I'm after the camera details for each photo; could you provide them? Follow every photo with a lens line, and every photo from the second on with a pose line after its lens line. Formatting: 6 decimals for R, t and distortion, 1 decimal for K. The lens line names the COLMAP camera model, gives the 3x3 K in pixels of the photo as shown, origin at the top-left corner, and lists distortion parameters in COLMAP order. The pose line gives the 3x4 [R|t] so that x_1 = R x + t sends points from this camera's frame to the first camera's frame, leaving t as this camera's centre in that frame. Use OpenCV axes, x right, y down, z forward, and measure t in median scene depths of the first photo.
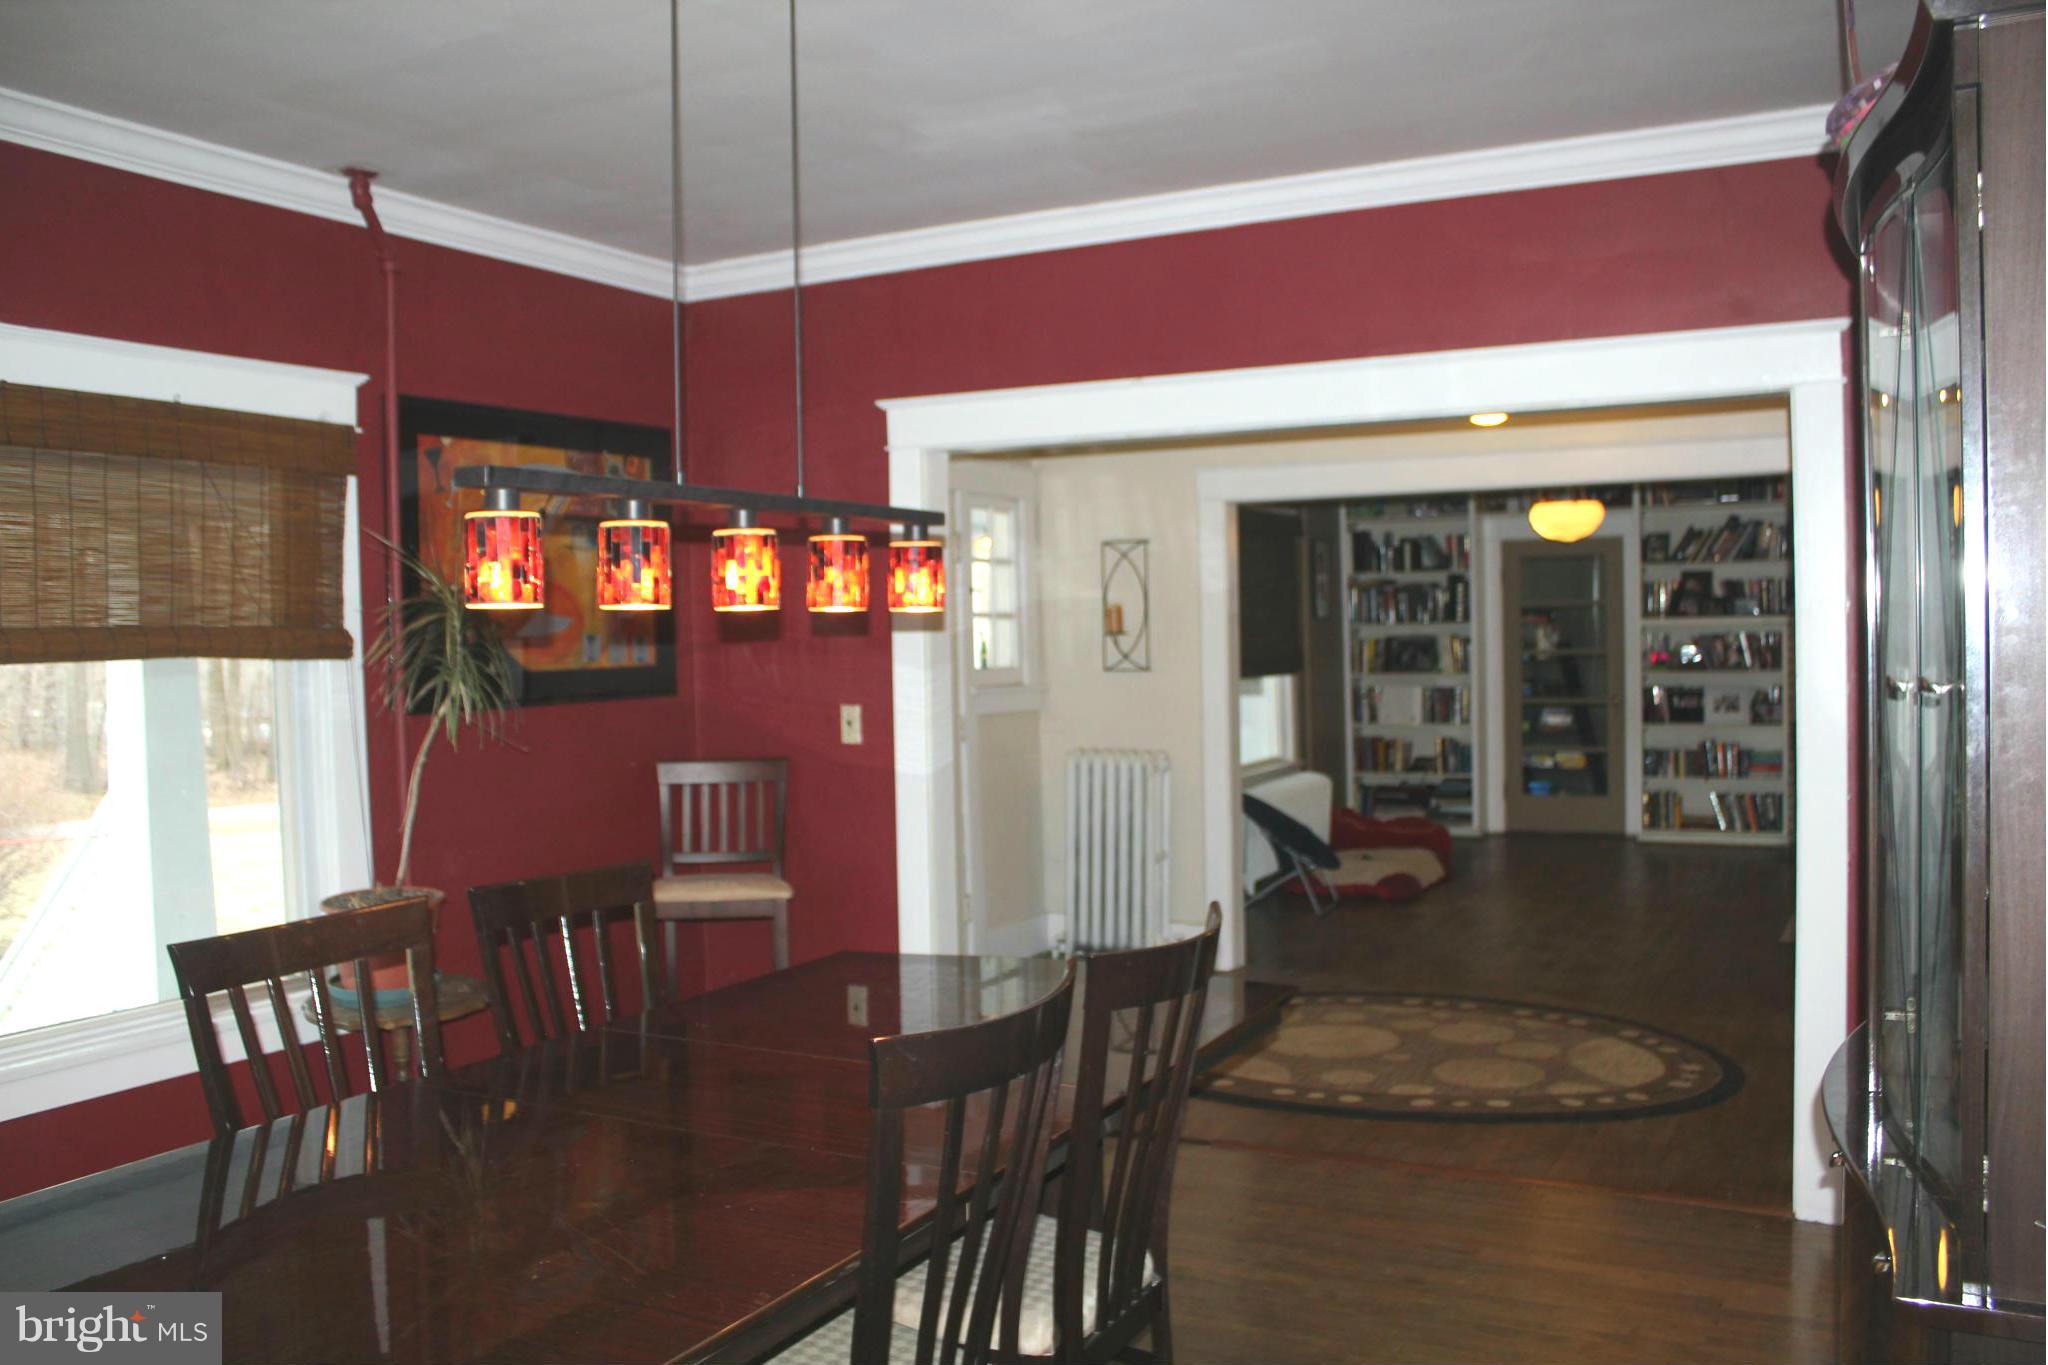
lens RADIAL K [[1709.9, 0, 1050.2], [0, 1709.9, 682.5], [0, 0, 1]] dist [-0.155149, 0.139260]
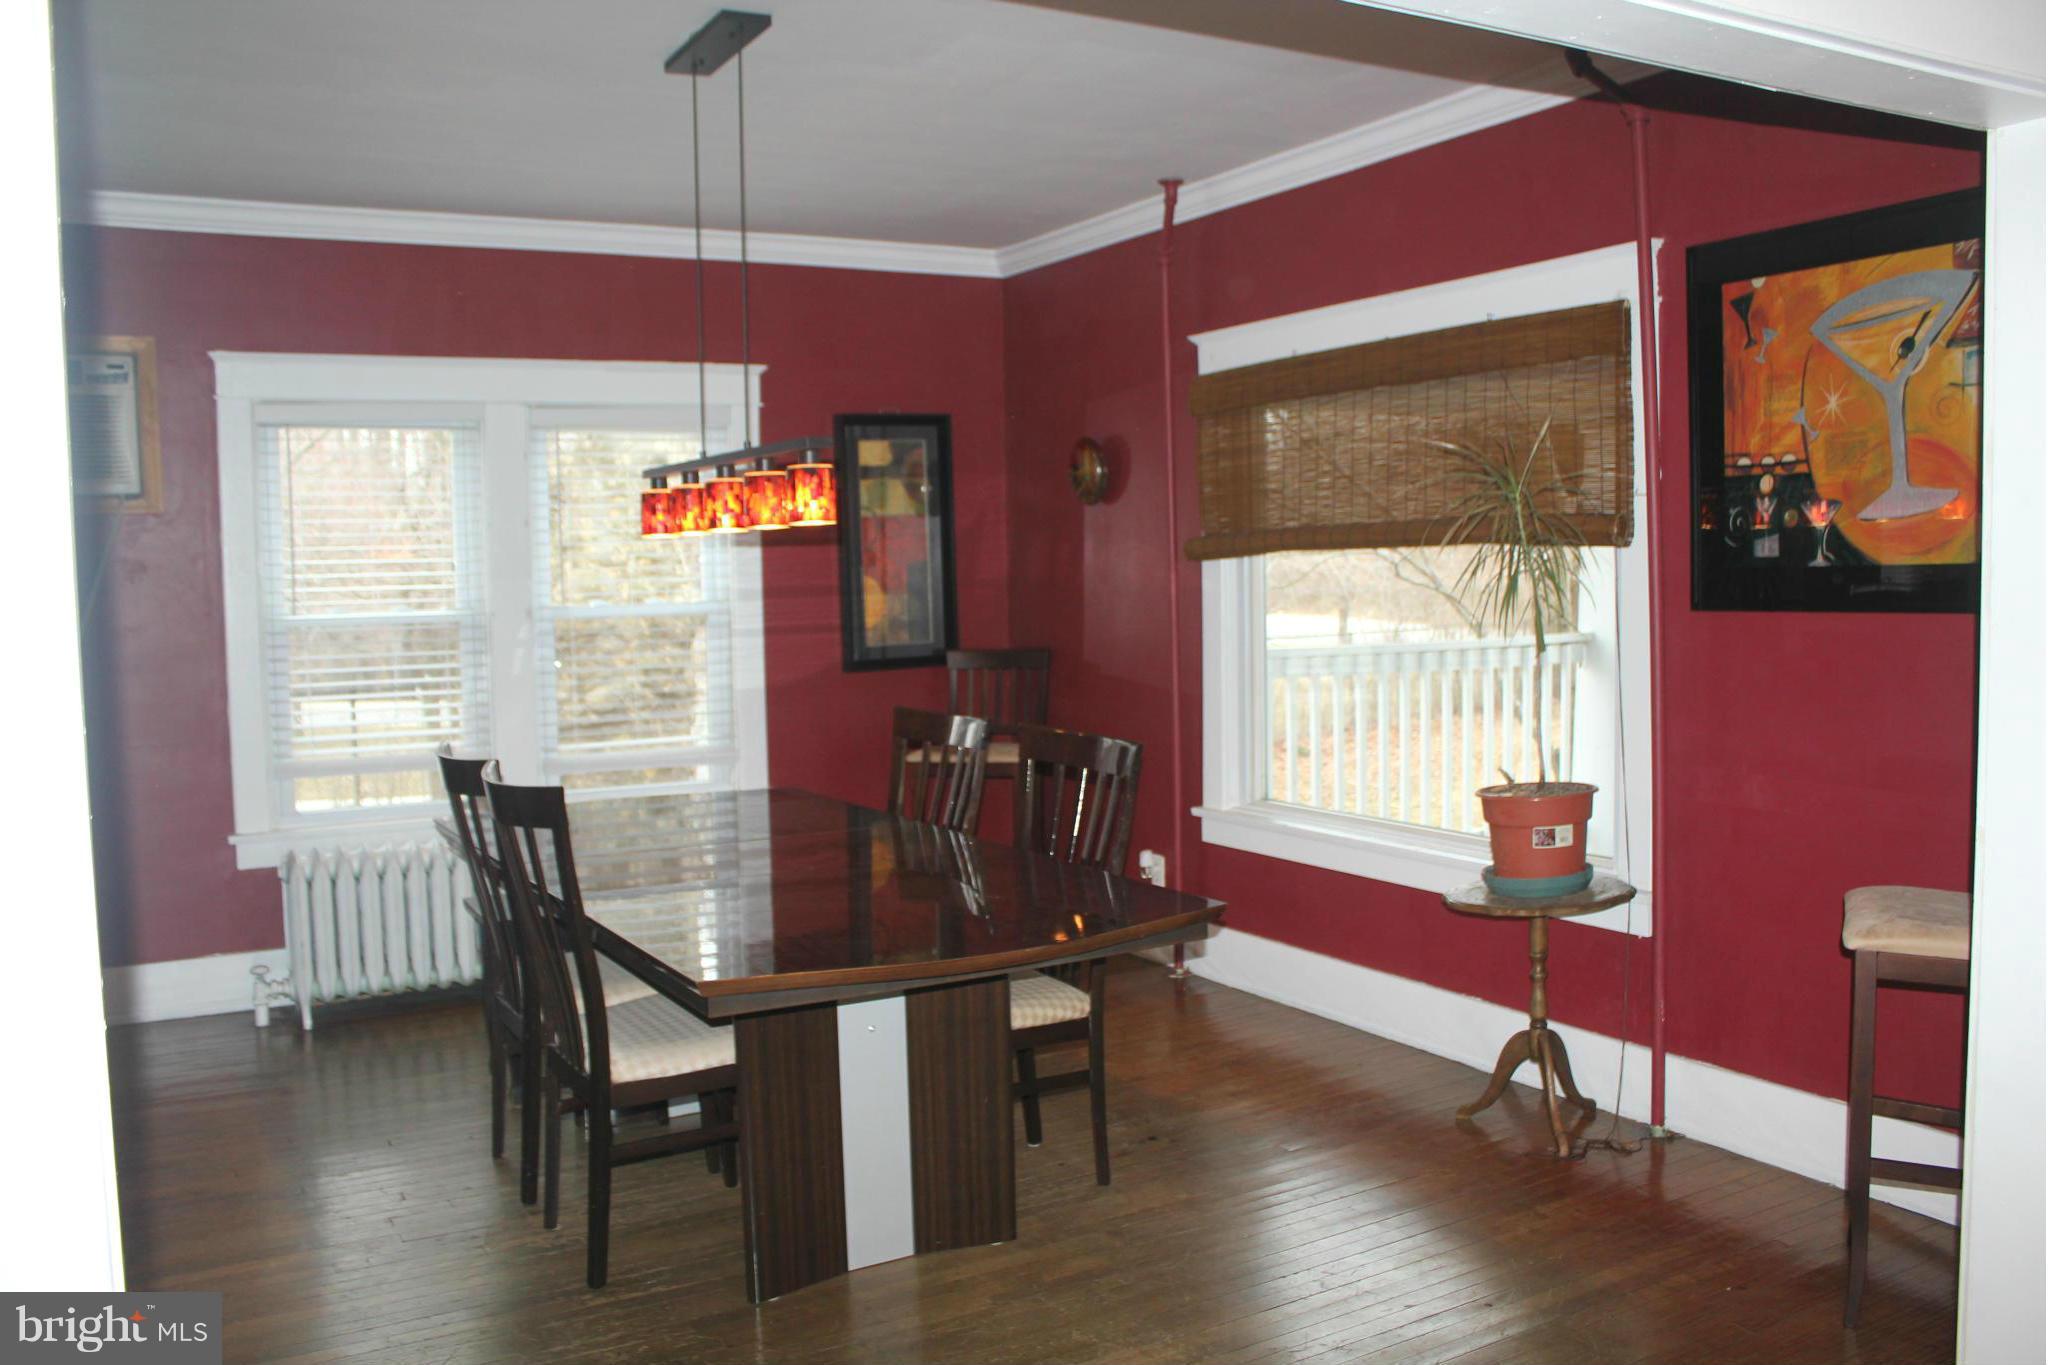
lens RADIAL K [[1709.9, 0, 1050.2], [0, 1709.9, 682.5], [0, 0, 1]] dist [-0.155149, 0.139260]
pose [[-0.530819, 0.083932, -0.843319, 0.609436], [0.003552, 0.995295, 0.096821, -0.032886], [0.847478, 0.048399, -0.528620, 1.319904]]
